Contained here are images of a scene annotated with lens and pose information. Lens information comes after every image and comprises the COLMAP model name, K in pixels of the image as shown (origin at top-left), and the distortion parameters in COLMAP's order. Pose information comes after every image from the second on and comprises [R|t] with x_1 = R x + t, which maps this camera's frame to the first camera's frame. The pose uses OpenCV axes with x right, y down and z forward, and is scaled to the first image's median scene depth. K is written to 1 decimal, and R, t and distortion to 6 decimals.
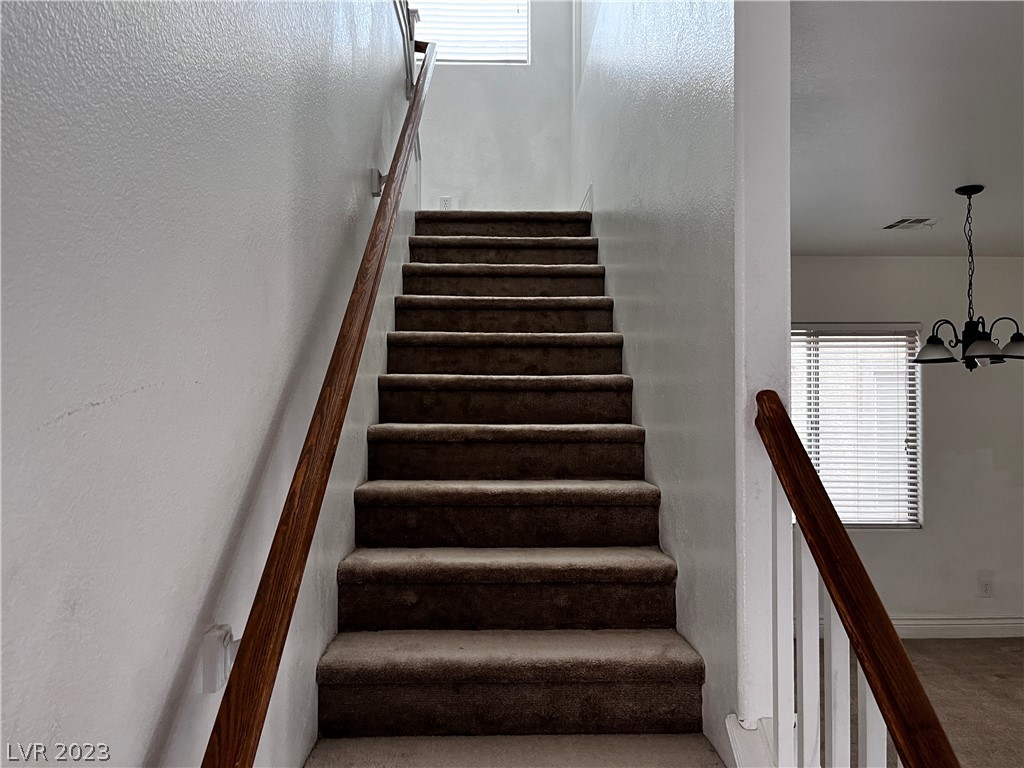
lens RADIAL K [[774.6, 0, 512.1], [0, 774.6, 394.7], [0, 0, 1]] dist [0.029715, -0.008411]
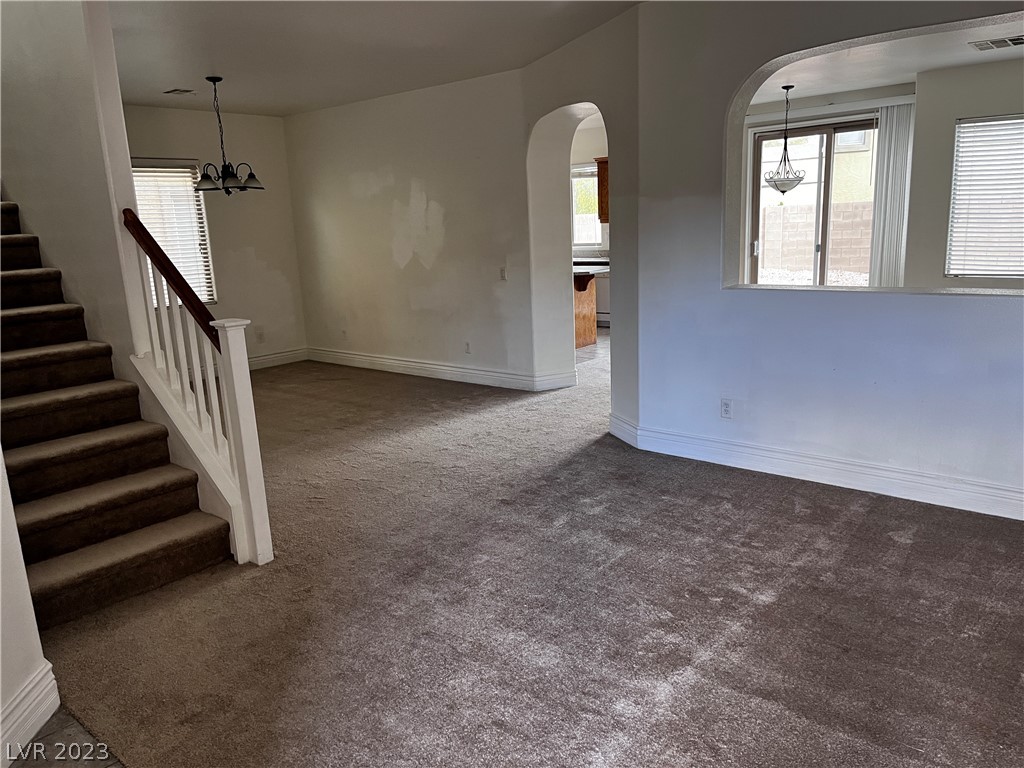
lens RADIAL K [[774.6, 0, 517.5], [0, 774.6, 388.3], [0, 0, 1]] dist [0.029715, -0.008411]
pose [[0.664844, -0.191166, 0.722107, -0.277285], [0.031147, 0.972952, 0.228897, 0.007947], [-0.746332, -0.129689, 0.652816, -0.587401]]
